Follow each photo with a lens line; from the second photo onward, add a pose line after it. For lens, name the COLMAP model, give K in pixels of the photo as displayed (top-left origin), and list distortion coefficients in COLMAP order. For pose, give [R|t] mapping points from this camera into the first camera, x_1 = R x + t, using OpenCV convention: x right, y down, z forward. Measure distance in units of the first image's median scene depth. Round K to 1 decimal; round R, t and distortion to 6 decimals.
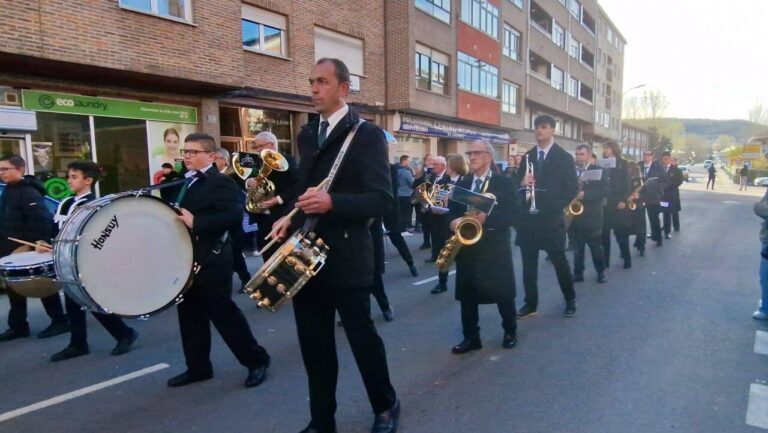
lens RADIAL K [[505.5, 0, 452.4], [0, 505.5, 228.3], [0, 0, 1]] dist [-0.002573, -0.002266]
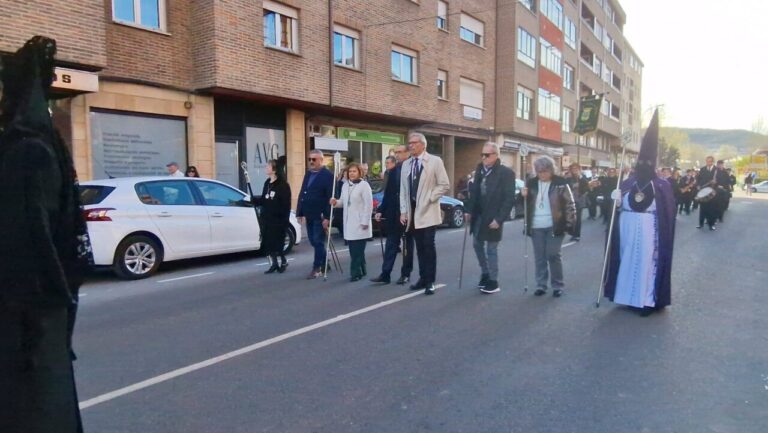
lens RADIAL K [[505.5, 0, 417.3], [0, 505.5, 221.0], [0, 0, 1]] dist [-0.002573, -0.002266]
pose [[0.998857, 0.016185, -0.044985, -0.210939], [-0.017184, 0.999612, -0.021908, 0.032977], [0.044613, 0.022656, 0.998747, -0.298480]]
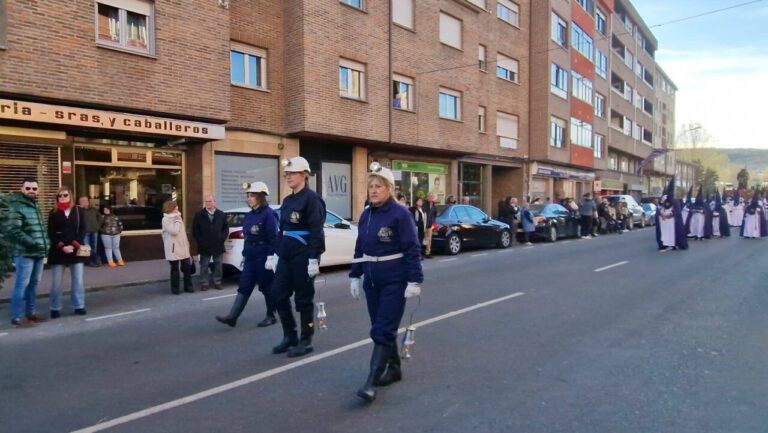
lens RADIAL K [[477.9, 0, 345.5], [0, 477.9, 218.7], [0, 0, 1]] dist [-0.004982, 0.002211]
pose [[0.973722, 0.015153, -0.227237, -0.255008], [-0.031139, 0.997271, -0.066932, 0.037147], [0.225603, 0.072250, 0.971537, -0.365614]]
